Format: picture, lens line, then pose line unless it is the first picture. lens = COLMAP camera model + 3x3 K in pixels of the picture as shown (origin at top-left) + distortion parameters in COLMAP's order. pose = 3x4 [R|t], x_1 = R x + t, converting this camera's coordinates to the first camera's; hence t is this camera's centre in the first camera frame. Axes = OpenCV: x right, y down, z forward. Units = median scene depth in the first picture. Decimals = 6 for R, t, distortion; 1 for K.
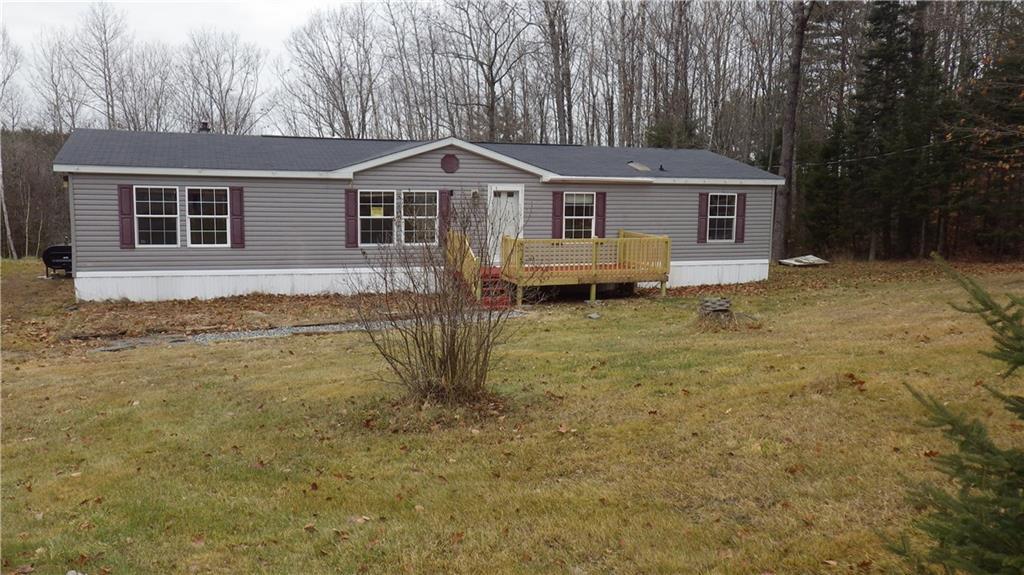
lens RADIAL K [[854.5, 0, 511.3], [0, 854.5, 295.8], [0, 0, 1]] dist [0.005594, 0.007647]
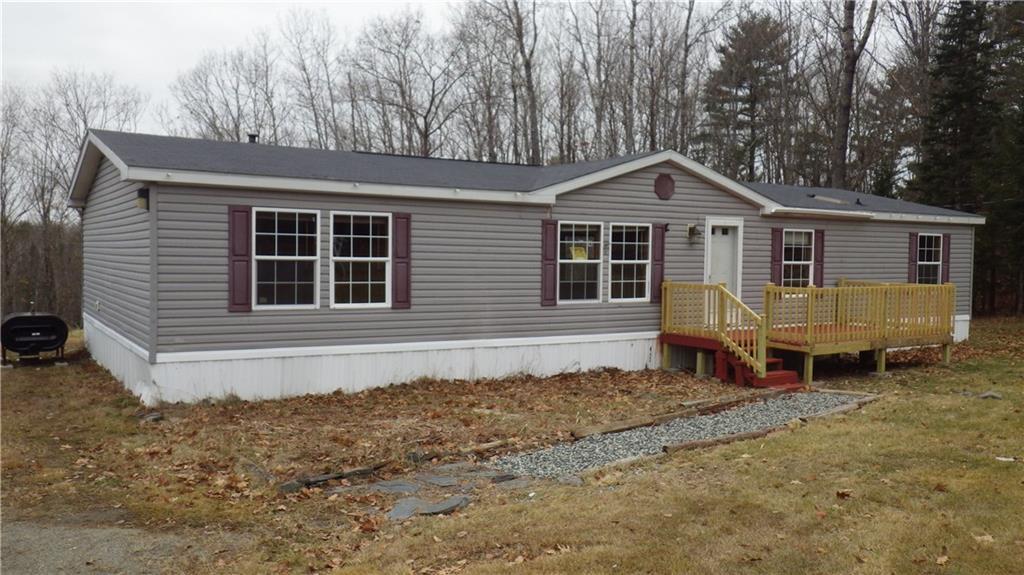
lens RADIAL K [[854.5, 0, 514.8], [0, 854.5, 297.0], [0, 0, 1]] dist [0.005594, 0.007647]
pose [[0.979143, -0.016923, 0.202467, -0.341157], [0.033799, 0.996206, -0.080189, -0.010040], [-0.200342, 0.085360, 0.976000, 0.337748]]
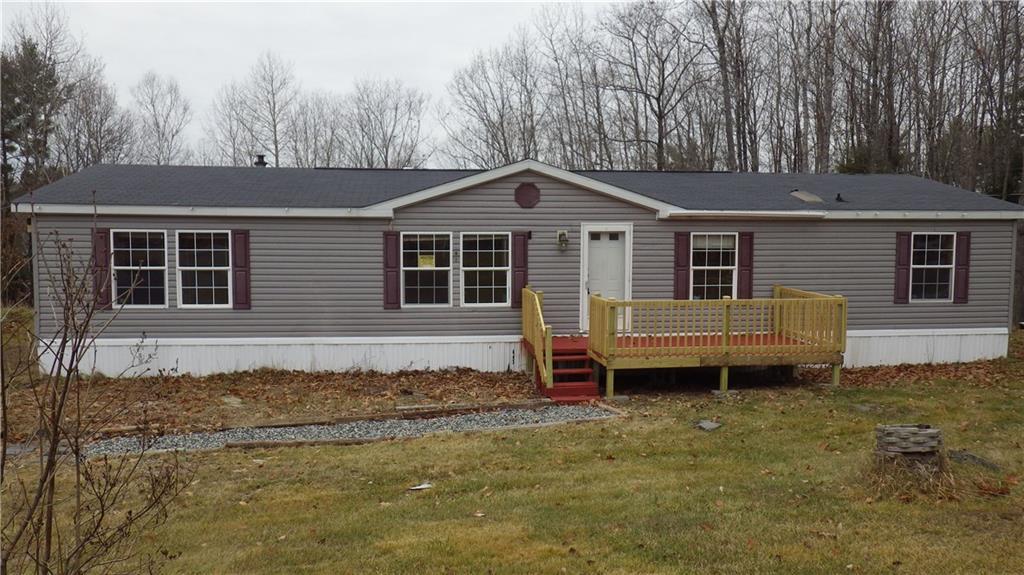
lens RADIAL K [[854.5, 0, 511.1], [0, 854.5, 296.1], [0, 0, 1]] dist [0.005594, 0.007647]
pose [[0.974657, 0.005127, -0.223647, 0.079403], [-0.017374, 0.998452, -0.052831, -0.029478], [0.223030, 0.055377, 0.973237, 0.289090]]
